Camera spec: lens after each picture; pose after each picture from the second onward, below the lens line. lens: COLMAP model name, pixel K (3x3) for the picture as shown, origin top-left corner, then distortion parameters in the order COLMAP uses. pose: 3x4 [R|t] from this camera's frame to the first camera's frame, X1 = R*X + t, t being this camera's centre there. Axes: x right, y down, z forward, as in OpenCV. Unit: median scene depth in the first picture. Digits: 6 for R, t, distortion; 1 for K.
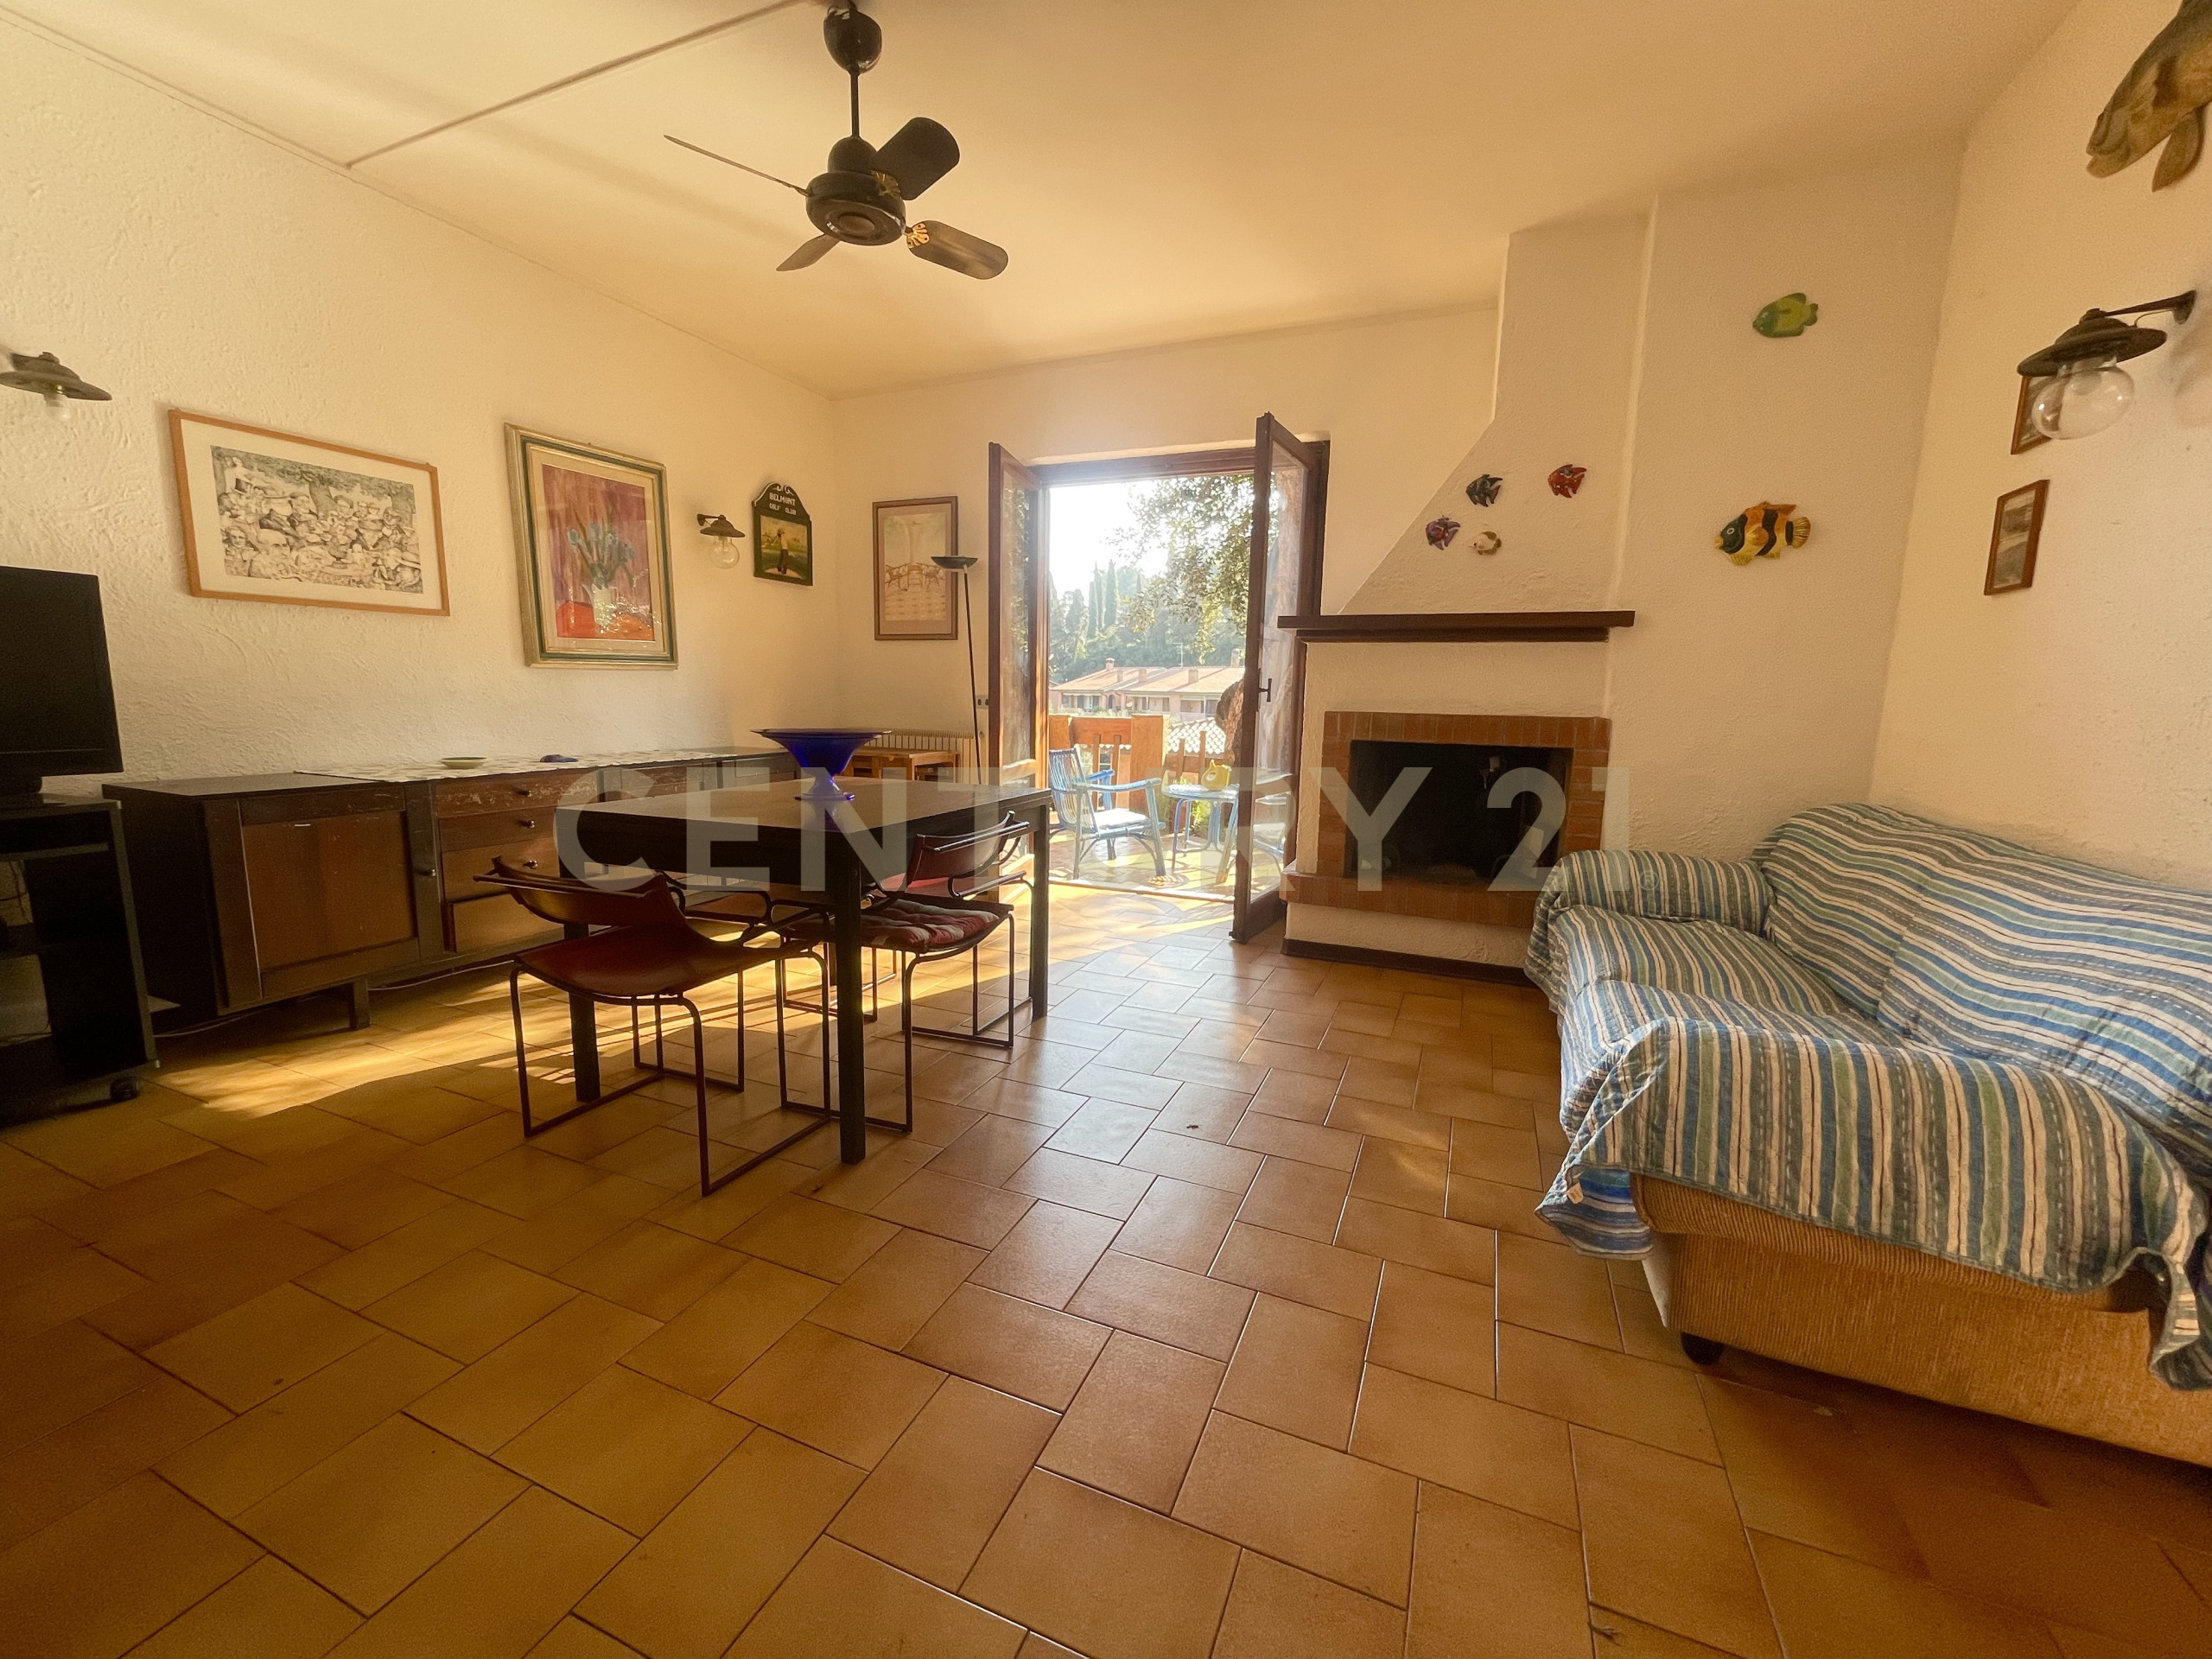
lens RADIAL K [[891.9, 0, 1102.4], [0, 891.9, 831.0], [0, 0, 1]] dist [-0.002436, -0.000624]
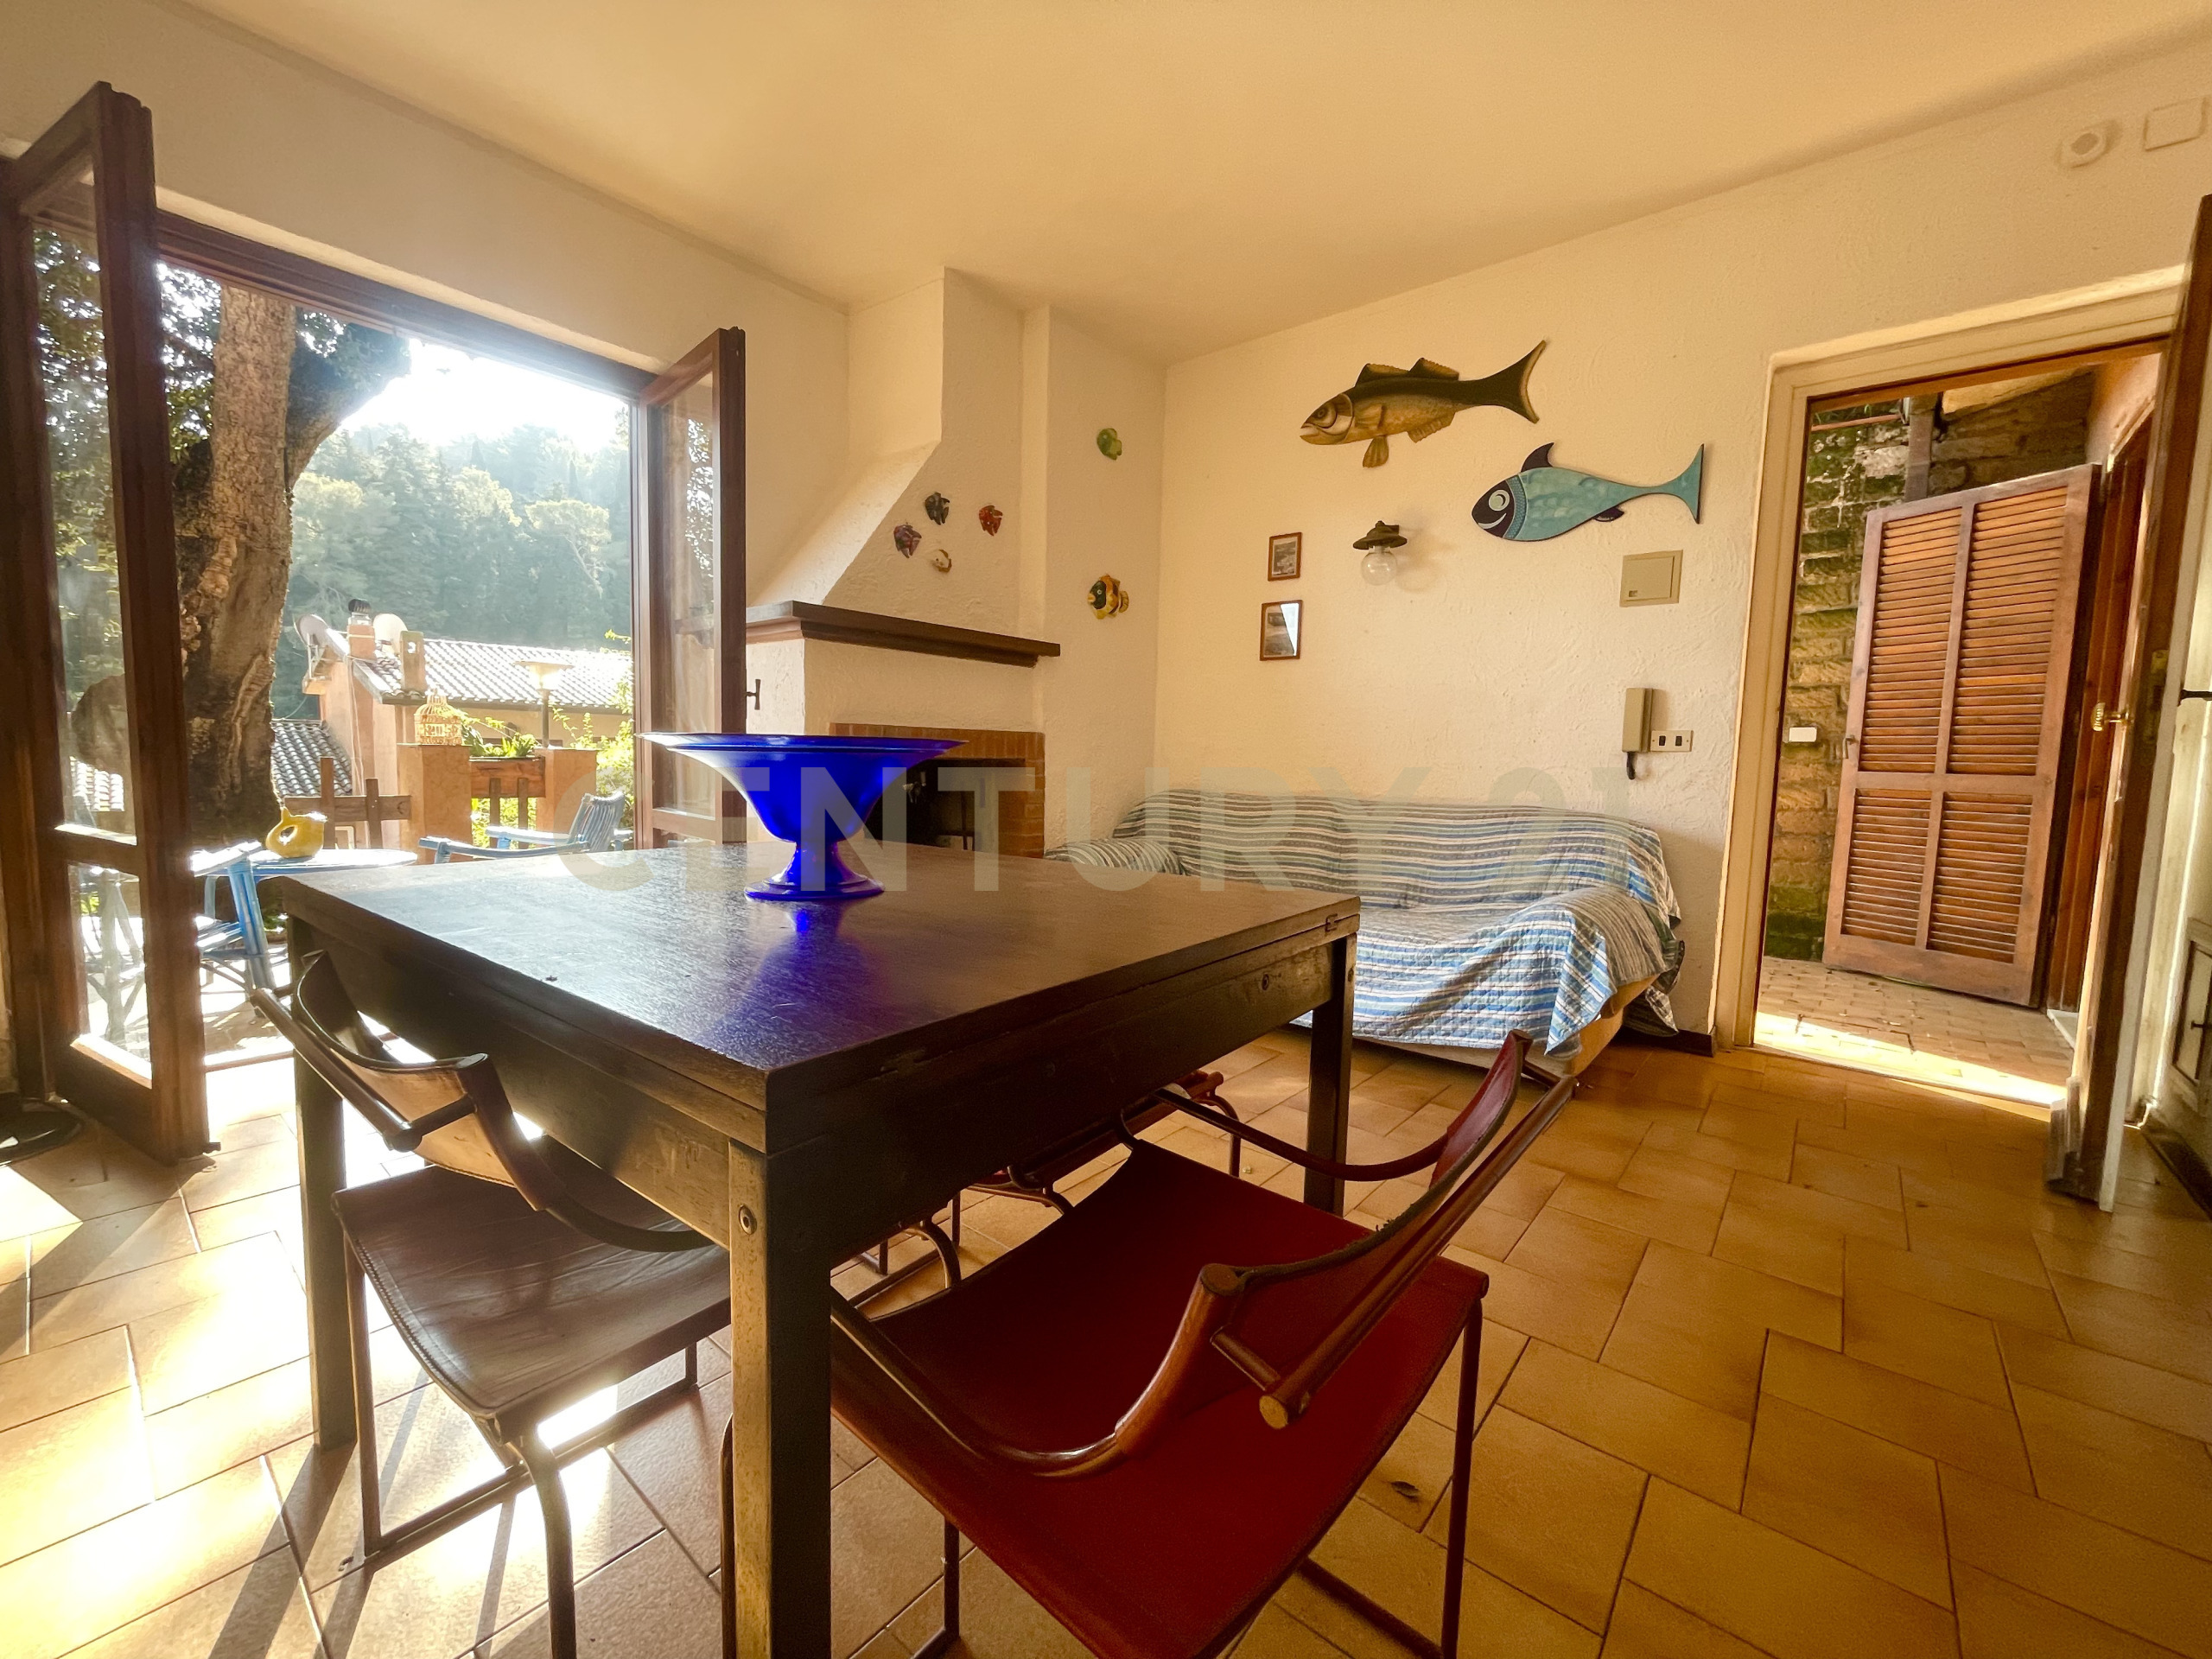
lens RADIAL K [[891.9, 0, 1102.4], [0, 891.9, 831.0], [0, 0, 1]] dist [-0.002436, -0.000624]
pose [[0.289028, -0.096002, 0.952495, -0.544695], [0.124799, 0.990247, 0.061938, -0.061159], [-0.949151, 0.100969, 0.298190, 0.585803]]
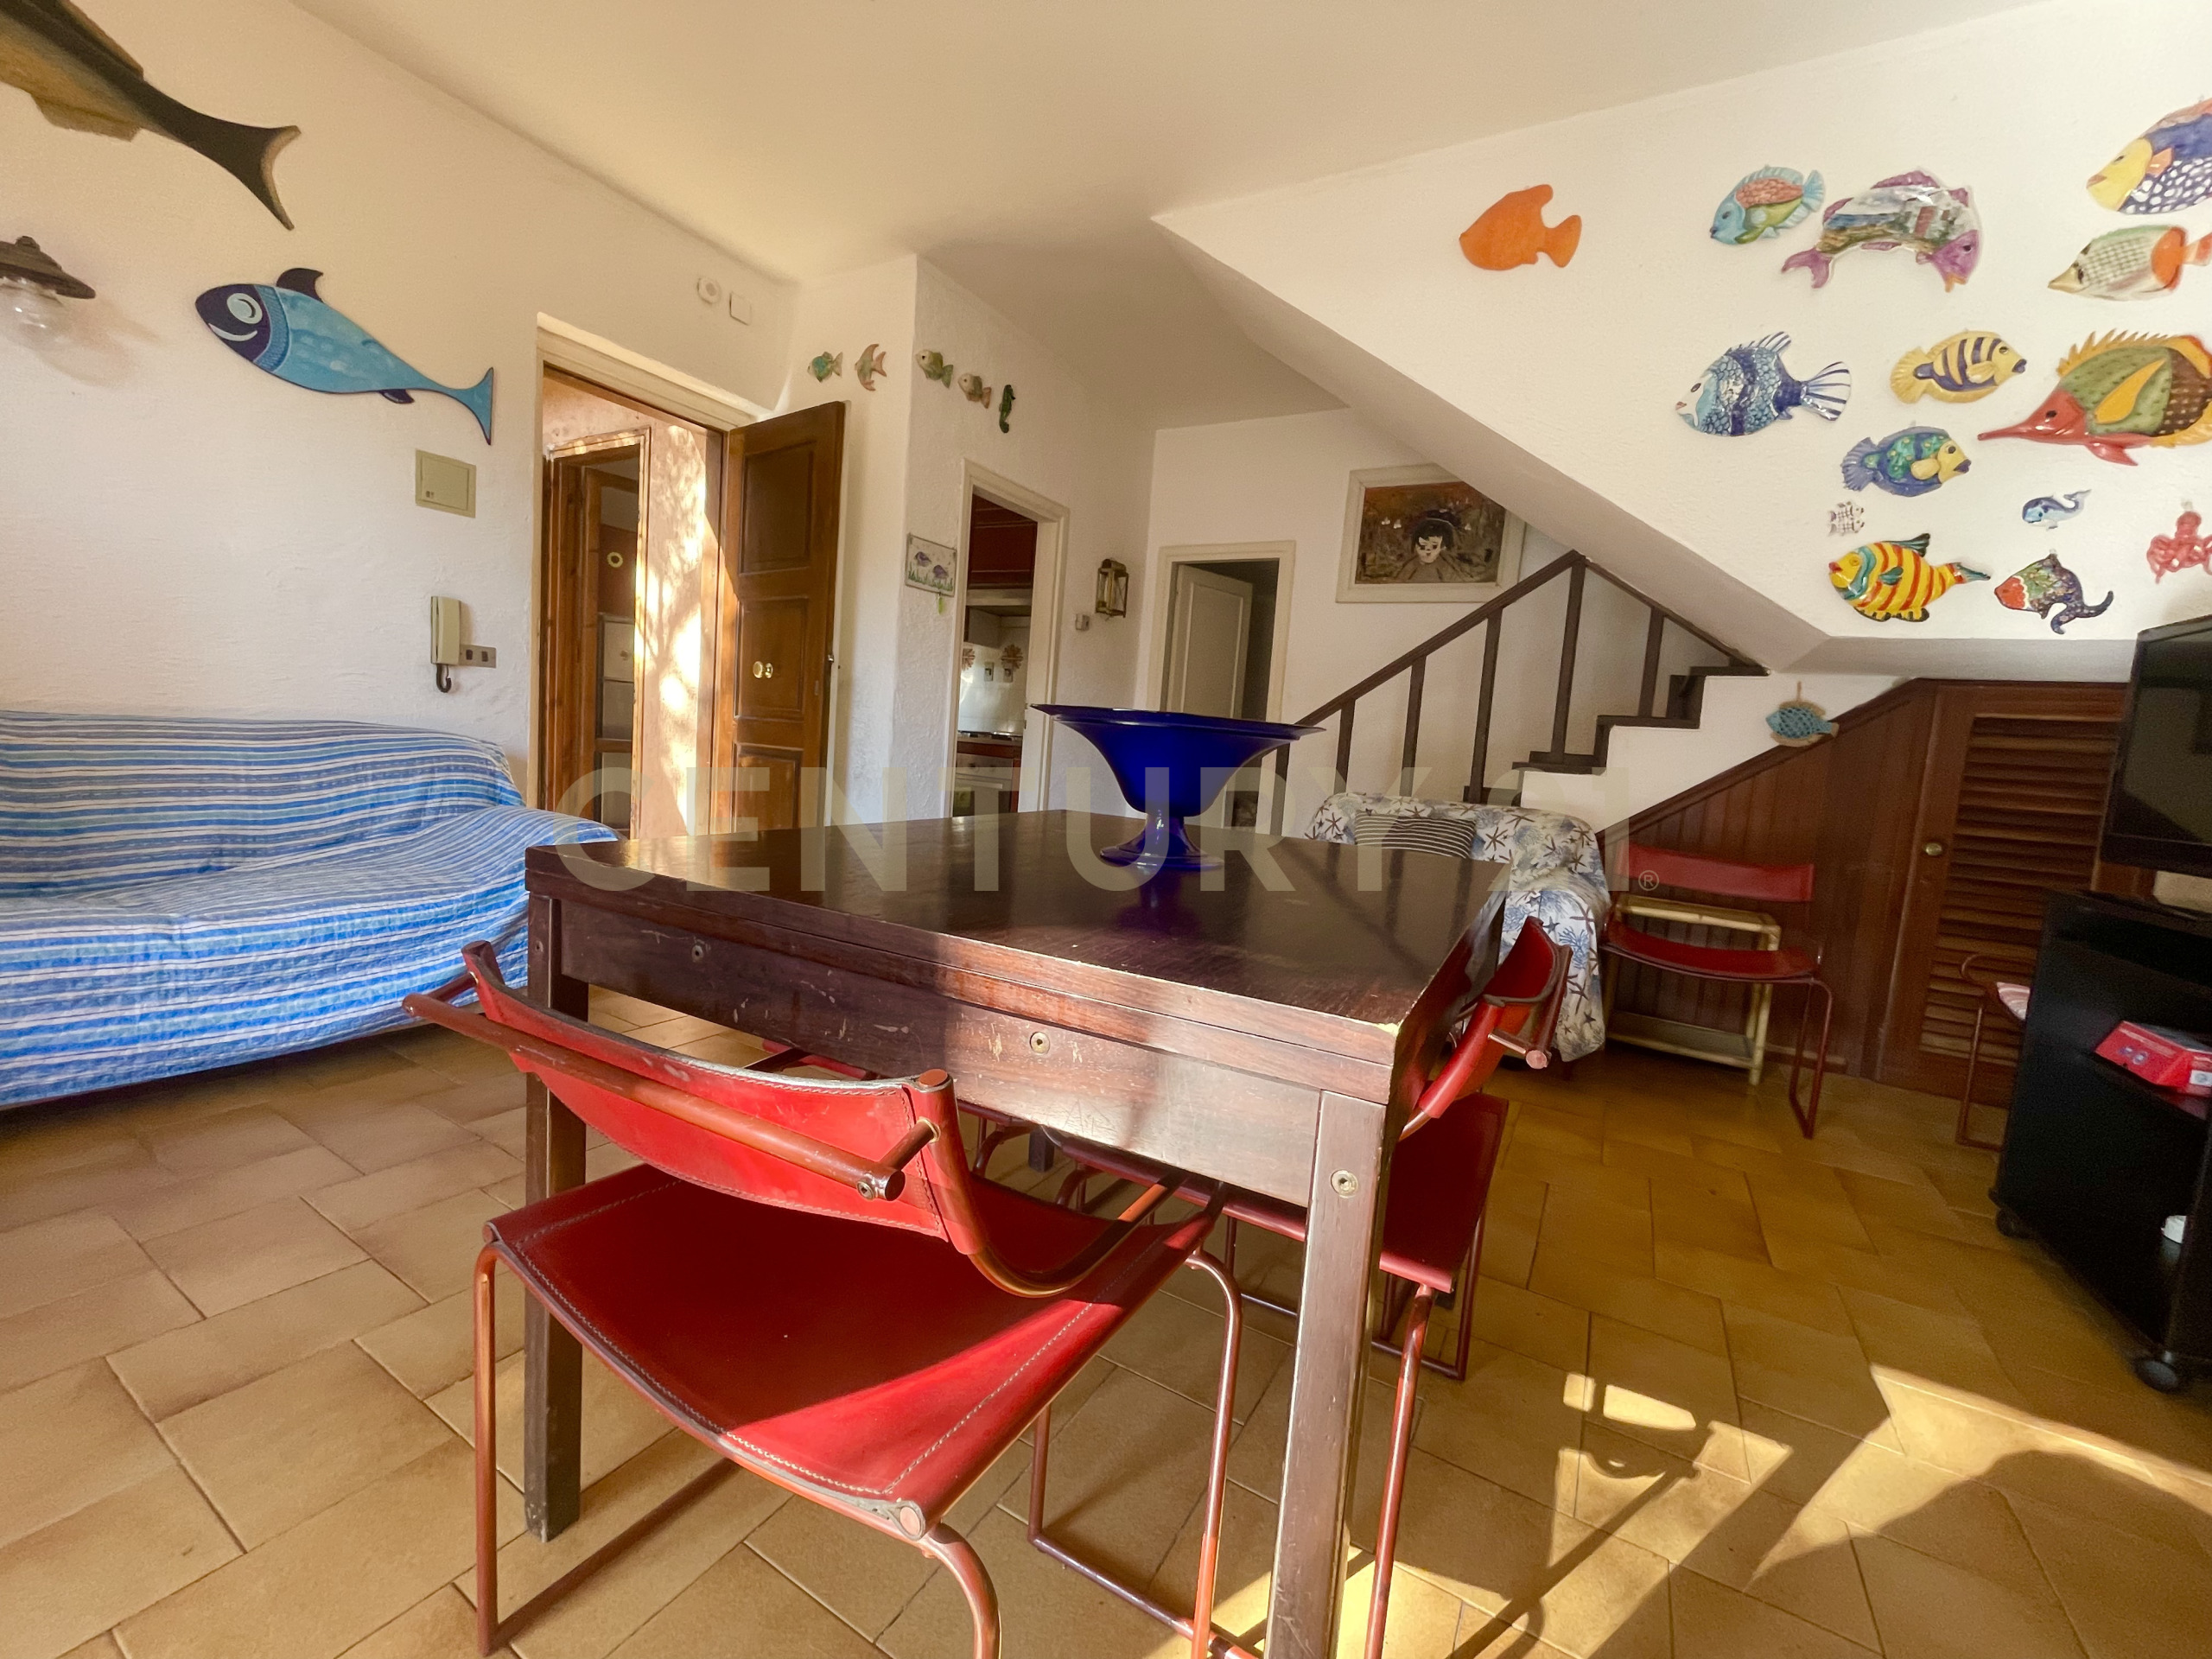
lens RADIAL K [[891.9, 0, 1102.4], [0, 891.9, 831.0], [0, 0, 1]] dist [-0.002436, -0.000624]
pose [[-0.987101, -0.109537, 0.116765, -0.265893], [-0.077402, 0.964925, 0.250856, -0.132038], [-0.140147, 0.238582, -0.960956, 1.150137]]
